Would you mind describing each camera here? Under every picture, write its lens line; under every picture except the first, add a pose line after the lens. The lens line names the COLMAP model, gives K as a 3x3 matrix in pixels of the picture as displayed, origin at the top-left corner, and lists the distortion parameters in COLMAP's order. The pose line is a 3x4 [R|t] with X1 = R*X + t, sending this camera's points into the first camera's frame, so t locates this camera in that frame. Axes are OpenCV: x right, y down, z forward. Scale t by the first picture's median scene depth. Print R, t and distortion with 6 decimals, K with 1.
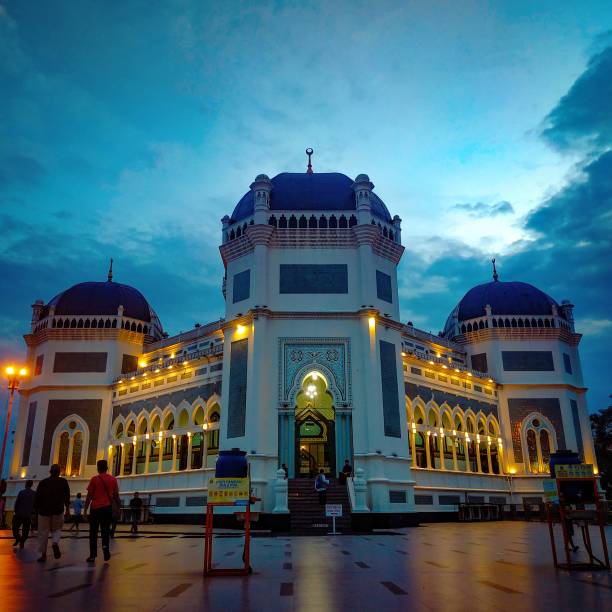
lens RADIAL K [[582.6, 0, 306.0], [0, 582.6, 306.0], [0, 0, 1]] dist [0.171333, -0.463819]
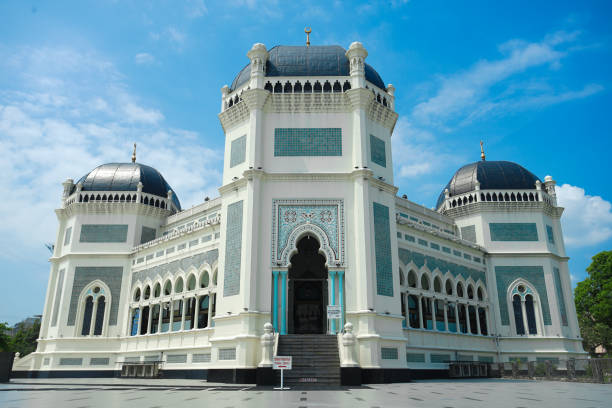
lens RADIAL K [[495.6, 0, 306.0], [0, 495.6, 204.0], [0, 0, 1]] dist [-0.012936, 0.004248]
pose [[0.999632, -0.003249, -0.026934, 0.023494], [0.003443, 0.999969, 0.007143, 0.039896], [0.026910, -0.007233, 0.999612, 0.099501]]
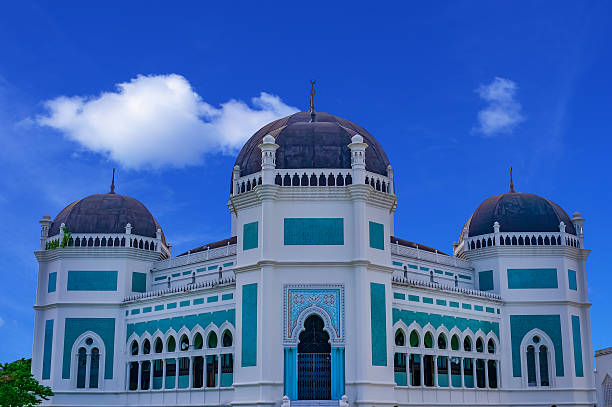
lens RADIAL K [[814.1, 0, 327.8], [0, 814.1, 220.0], [0, 0, 1]] dist [-0.062358, -0.043017]
pose [[0.999999, 0.000287, -0.001060, 0.030392], [-0.000185, 0.995531, 0.094435, -0.160040], [0.001082, -0.094435, 0.995530, -0.432630]]
